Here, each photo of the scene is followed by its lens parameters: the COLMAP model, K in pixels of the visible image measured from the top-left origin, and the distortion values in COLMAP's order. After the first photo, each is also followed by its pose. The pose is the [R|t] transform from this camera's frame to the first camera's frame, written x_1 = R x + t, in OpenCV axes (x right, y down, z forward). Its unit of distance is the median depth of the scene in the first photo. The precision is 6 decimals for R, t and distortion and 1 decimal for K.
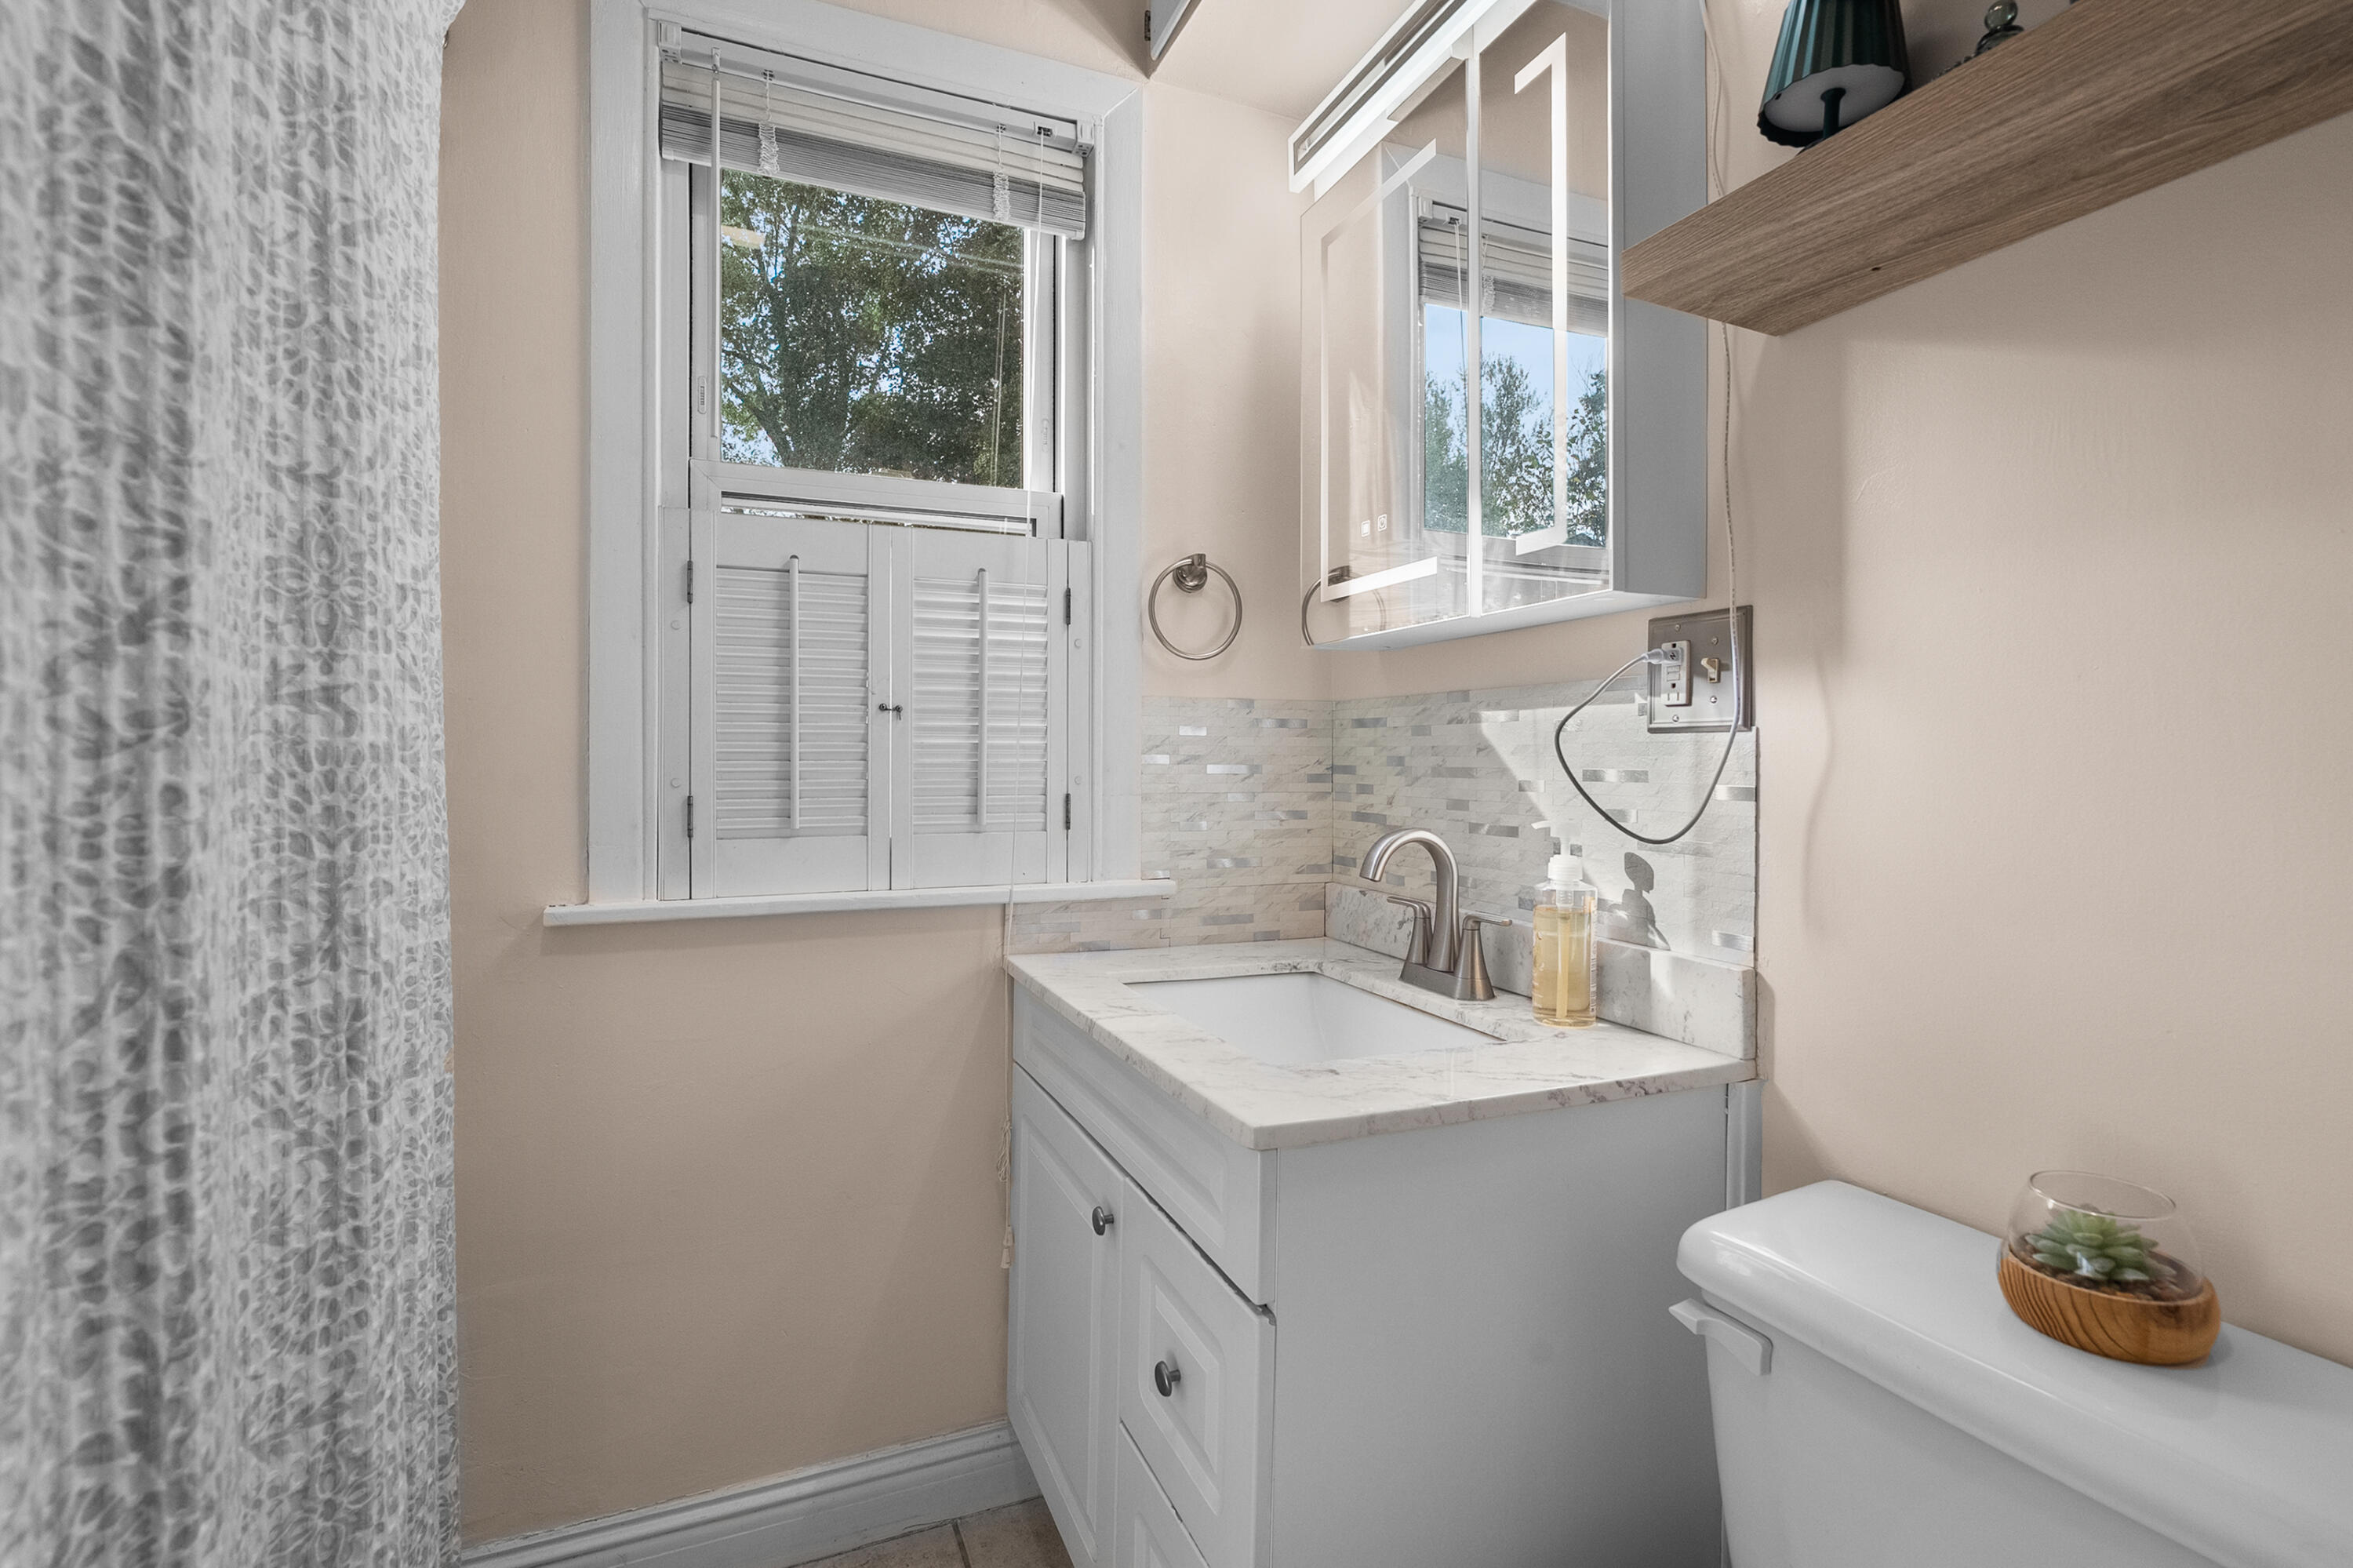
lens RADIAL K [[1085.5, 0, 1183.7], [0, 1085.5, 757.8], [0, 0, 1]] dist [-0.005843, 0.000607]
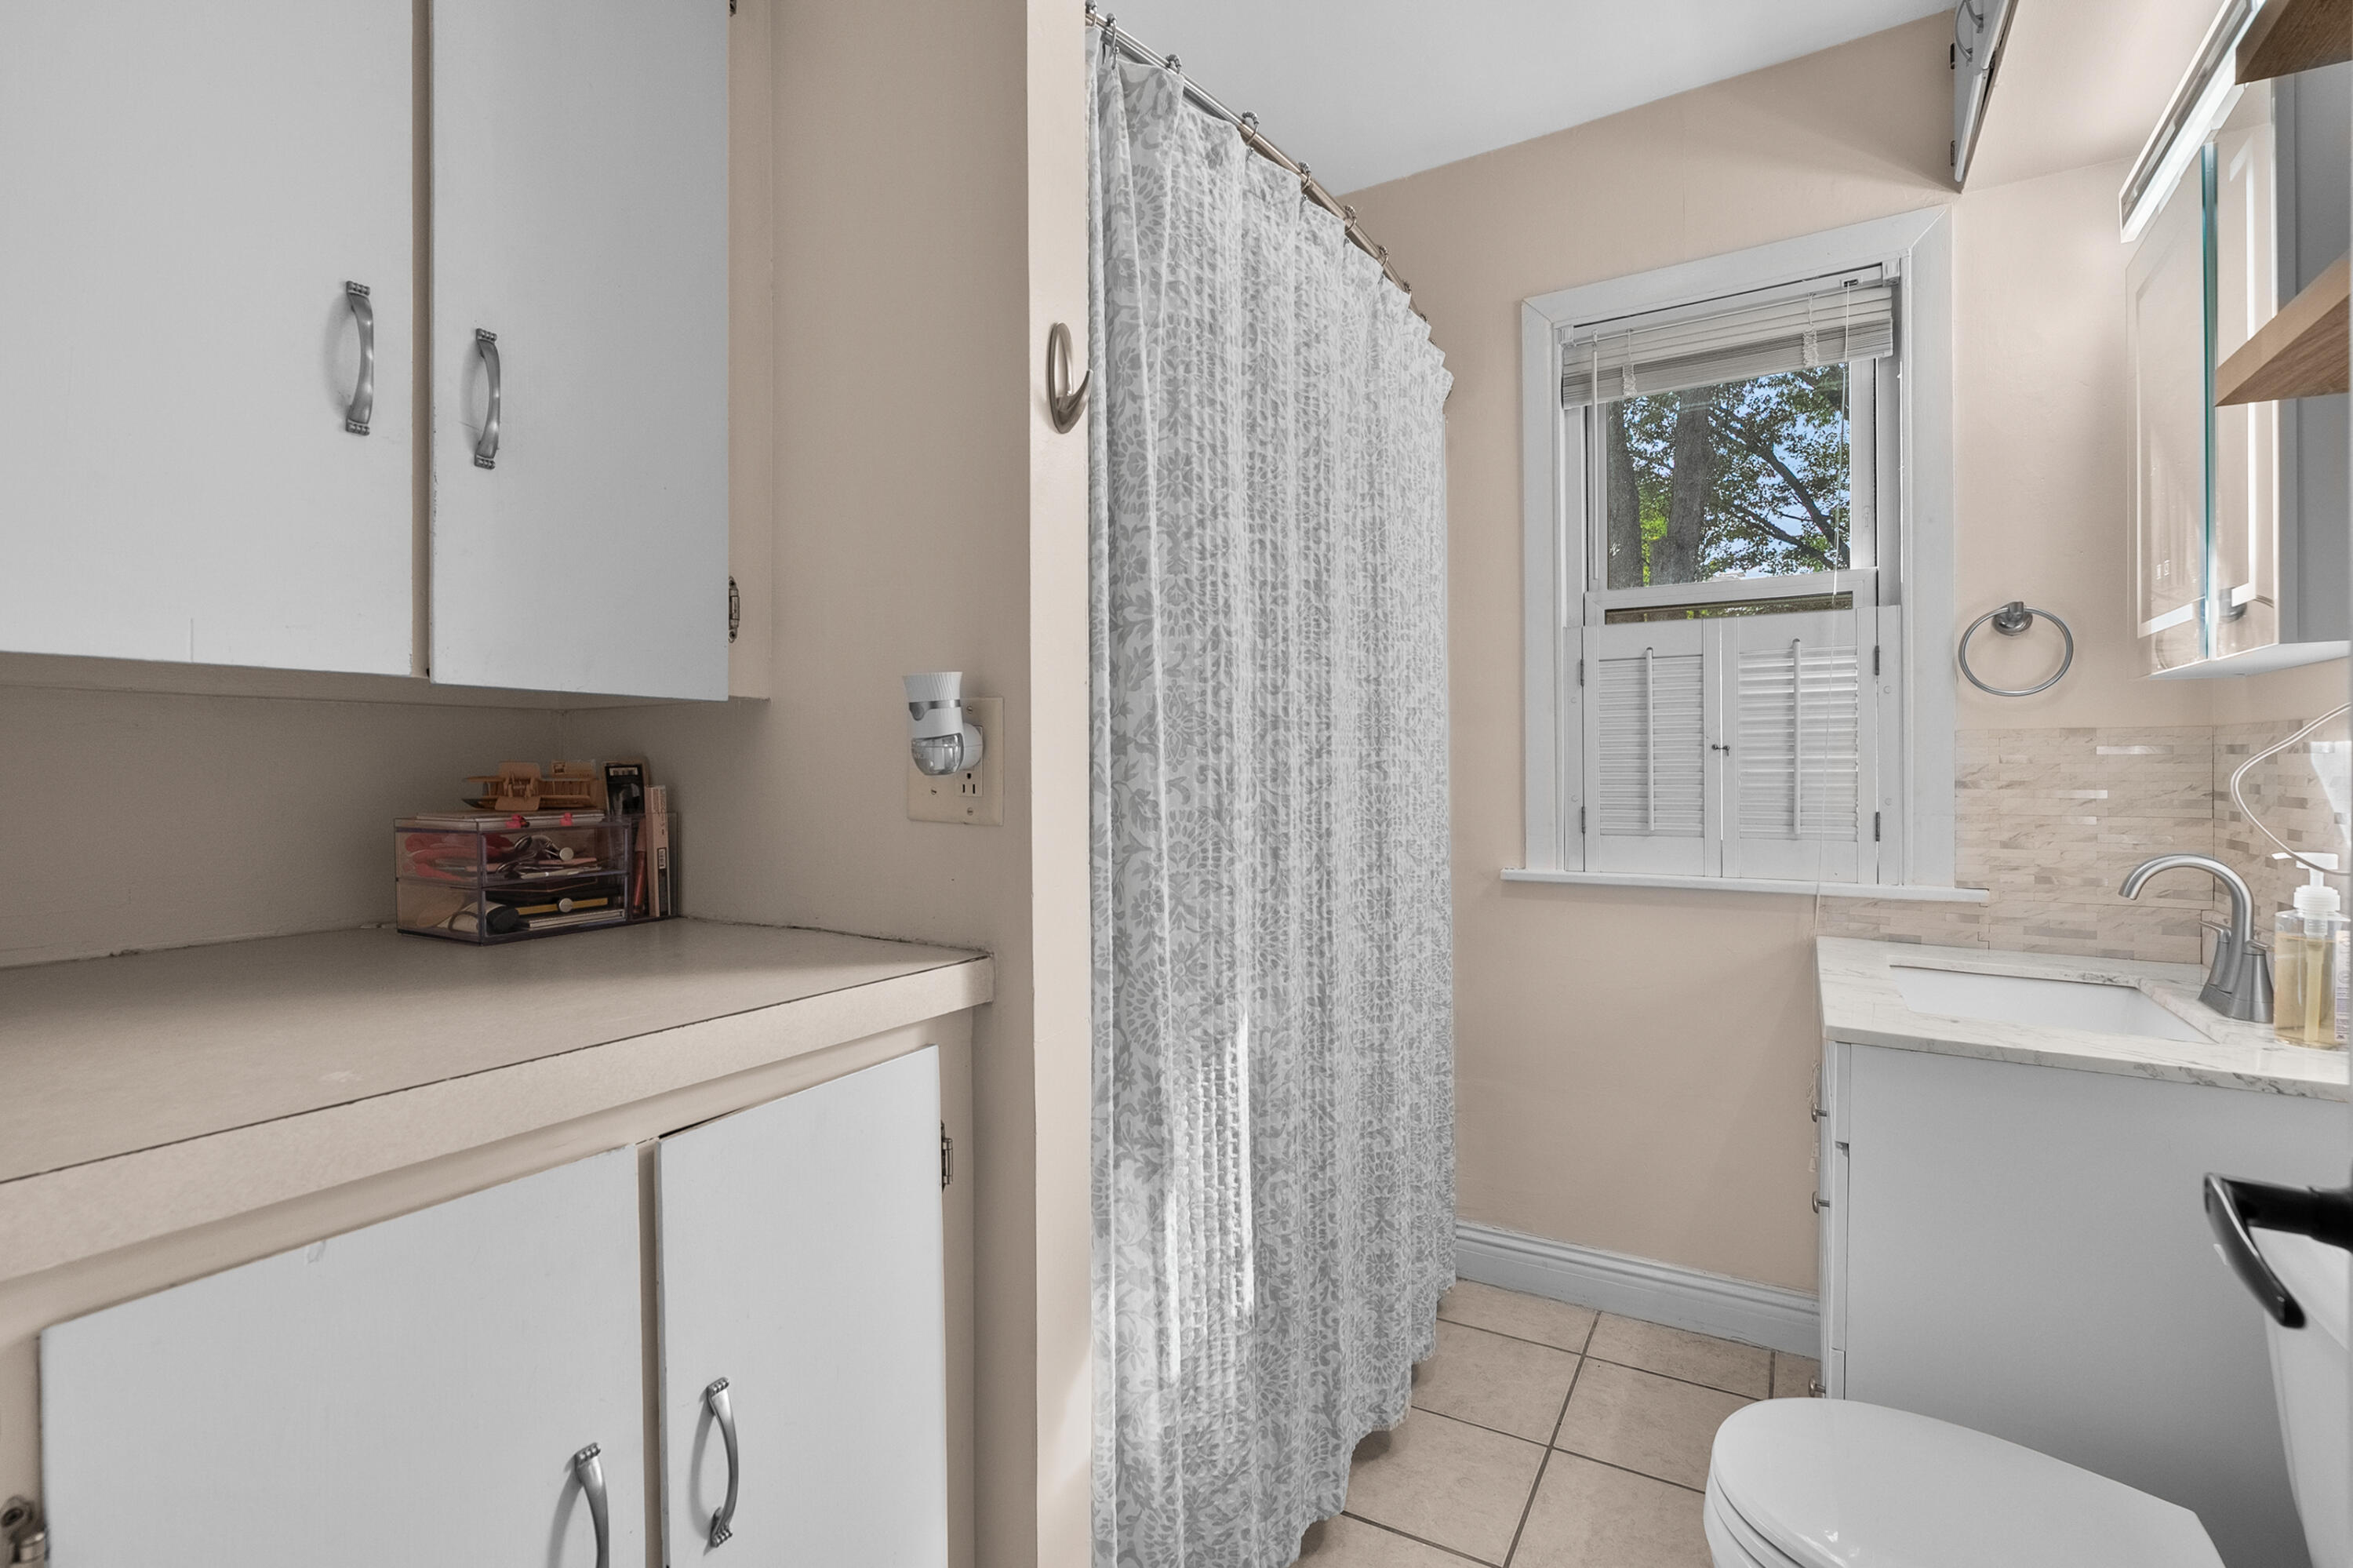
lens RADIAL K [[1085.5, 0, 1183.7], [0, 1085.5, 757.8], [0, 0, 1]] dist [-0.005843, 0.000607]
pose [[0.604069, -0.010201, -0.796867, 0.444110], [0.006489, 0.999948, -0.007881, -0.027092], [0.796906, -0.000410, 0.604104, -0.415057]]
